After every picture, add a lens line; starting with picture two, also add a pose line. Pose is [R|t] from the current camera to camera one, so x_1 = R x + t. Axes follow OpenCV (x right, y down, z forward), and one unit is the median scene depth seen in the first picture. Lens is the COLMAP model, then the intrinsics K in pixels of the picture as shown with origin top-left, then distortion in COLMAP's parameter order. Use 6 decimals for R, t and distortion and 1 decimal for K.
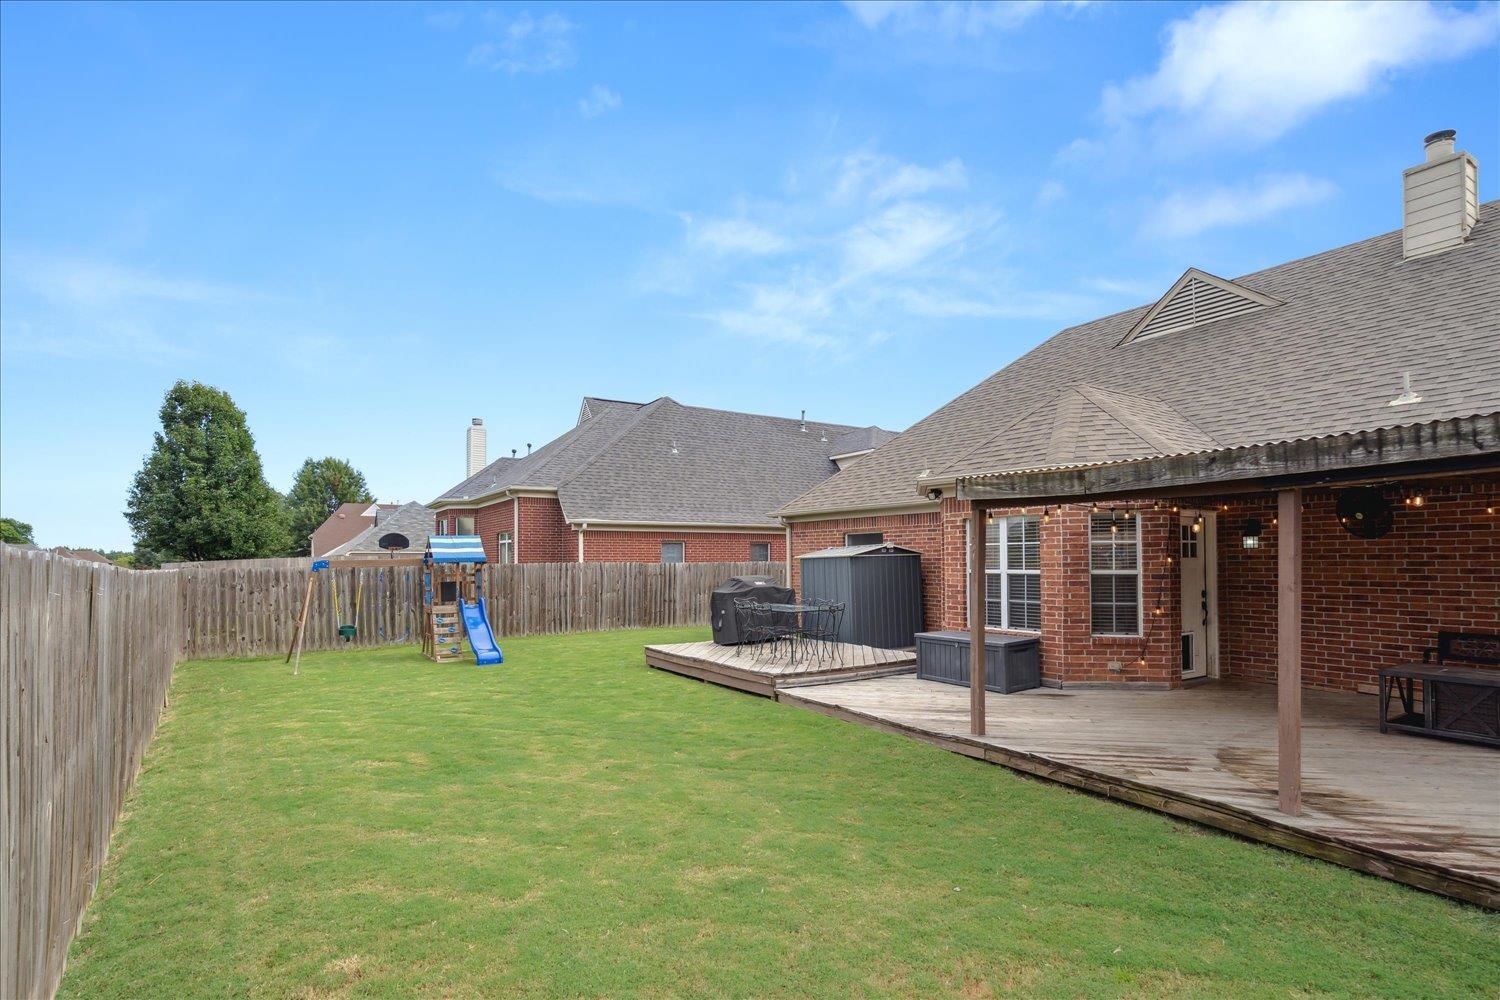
lens RADIAL K [[735.0, 0, 729.5], [0, 735.0, 520.5], [0, 0, 1]] dist [-0.002016, 0.000349]
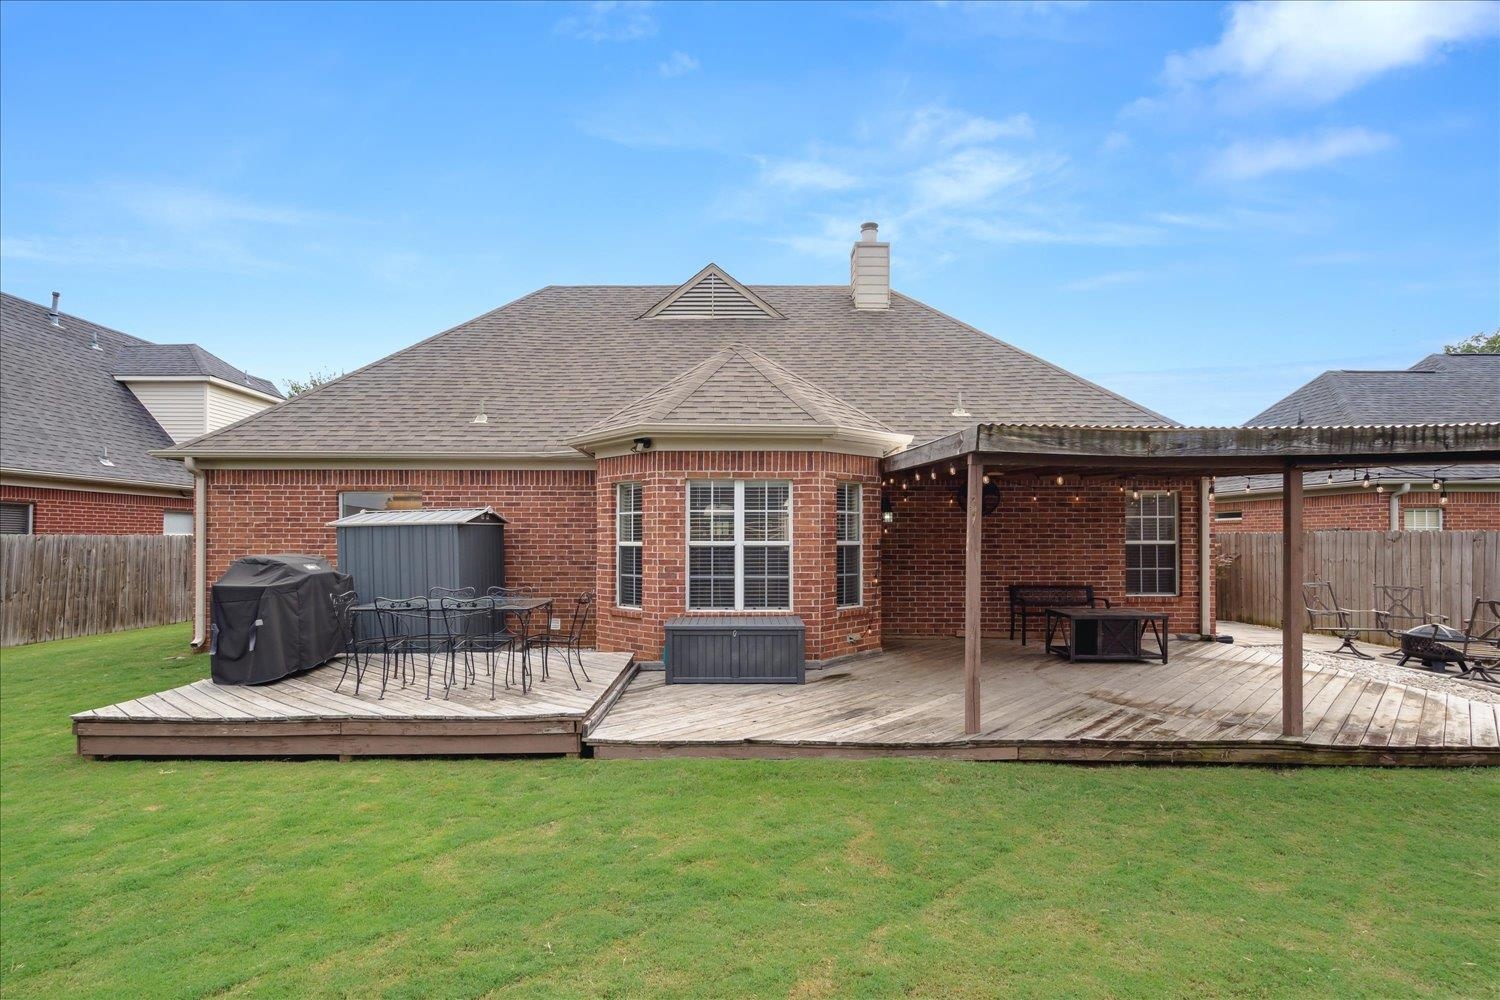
lens RADIAL K [[735.0, 0, 729.5], [0, 735.0, 520.5], [0, 0, 1]] dist [-0.002016, 0.000349]
pose [[0.527056, 0.027484, 0.849386, -0.429658], [-0.049354, 0.998780, -0.001693, 0.052648], [-0.848396, -0.041029, 0.527769, 0.656077]]
